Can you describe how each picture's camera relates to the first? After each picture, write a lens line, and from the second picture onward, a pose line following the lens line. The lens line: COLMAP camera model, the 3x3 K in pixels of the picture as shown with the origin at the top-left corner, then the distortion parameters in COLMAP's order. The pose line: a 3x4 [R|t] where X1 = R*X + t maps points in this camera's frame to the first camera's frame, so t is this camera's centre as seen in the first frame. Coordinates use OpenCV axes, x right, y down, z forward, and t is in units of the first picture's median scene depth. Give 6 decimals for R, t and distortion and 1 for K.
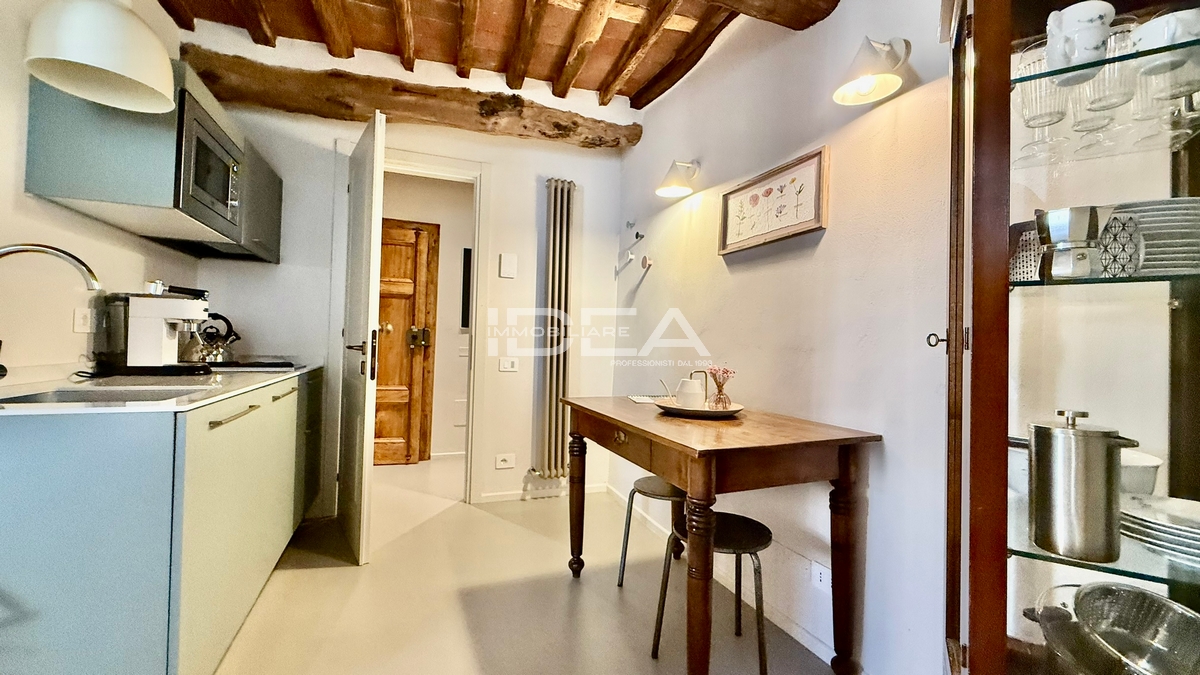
lens RADIAL K [[477.5, 0, 595.0], [0, 477.5, 338.7], [0, 0, 1]] dist [-0.000461, 0.000115]
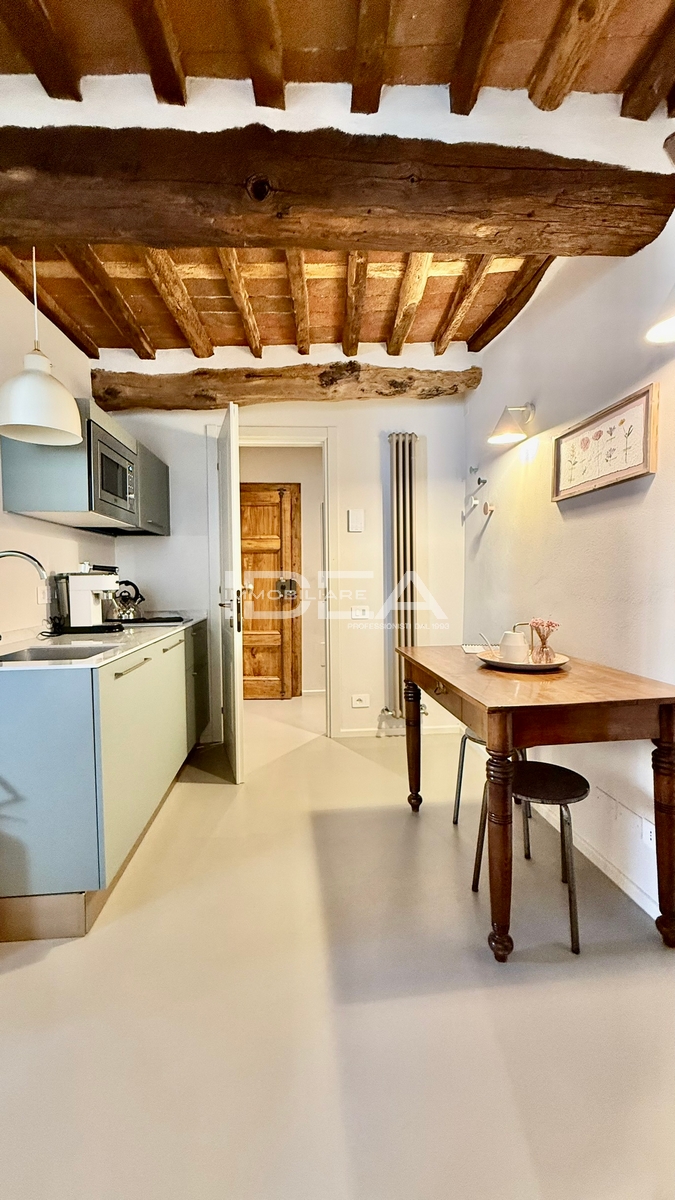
lens RADIAL K [[477.5, 0, 335.3], [0, 477.5, 596.0], [0, 0, 1]] dist [-0.000461, 0.000115]
pose [[0.957249, -0.029306, -0.287775, 0.110032], [0.042699, 0.998272, 0.040372, -0.041692], [0.286095, -0.050933, 0.956847, -0.067835]]
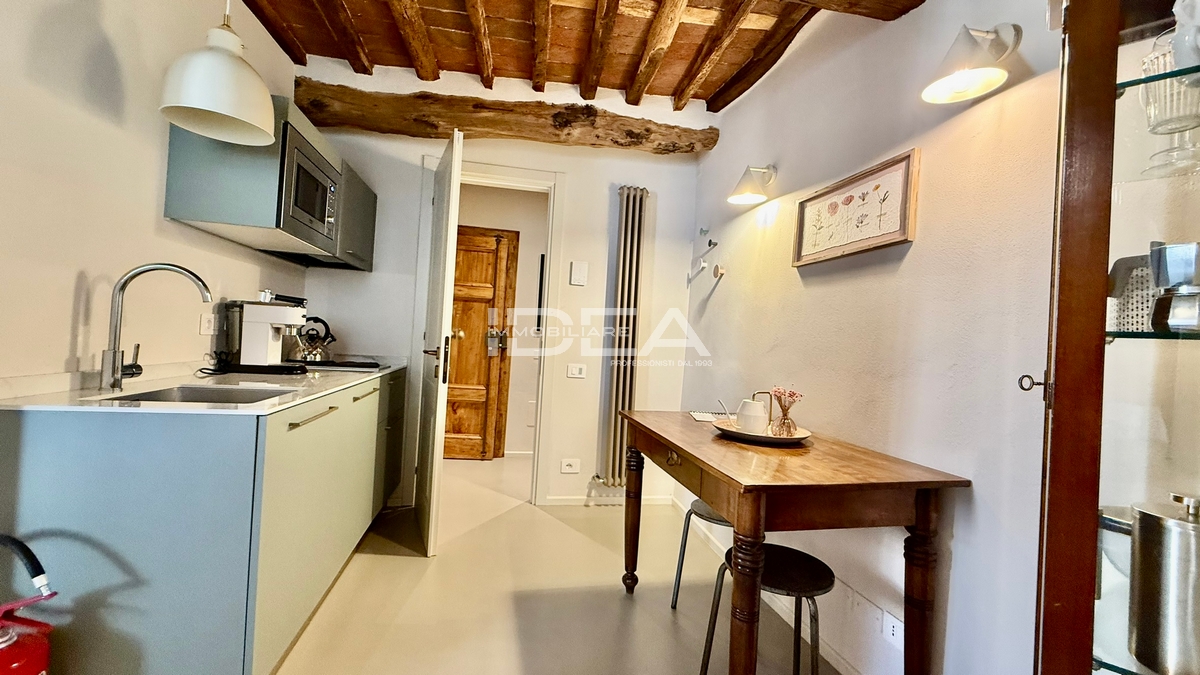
lens RADIAL K [[477.5, 0, 595.0], [0, 477.5, 338.7], [0, 0, 1]] dist [-0.000461, 0.000115]
pose [[0.984354, 0.029379, -0.173733, 0.044782], [-0.029425, 0.999564, 0.002312, -0.025395], [0.173726, 0.002836, 0.984790, 0.013419]]
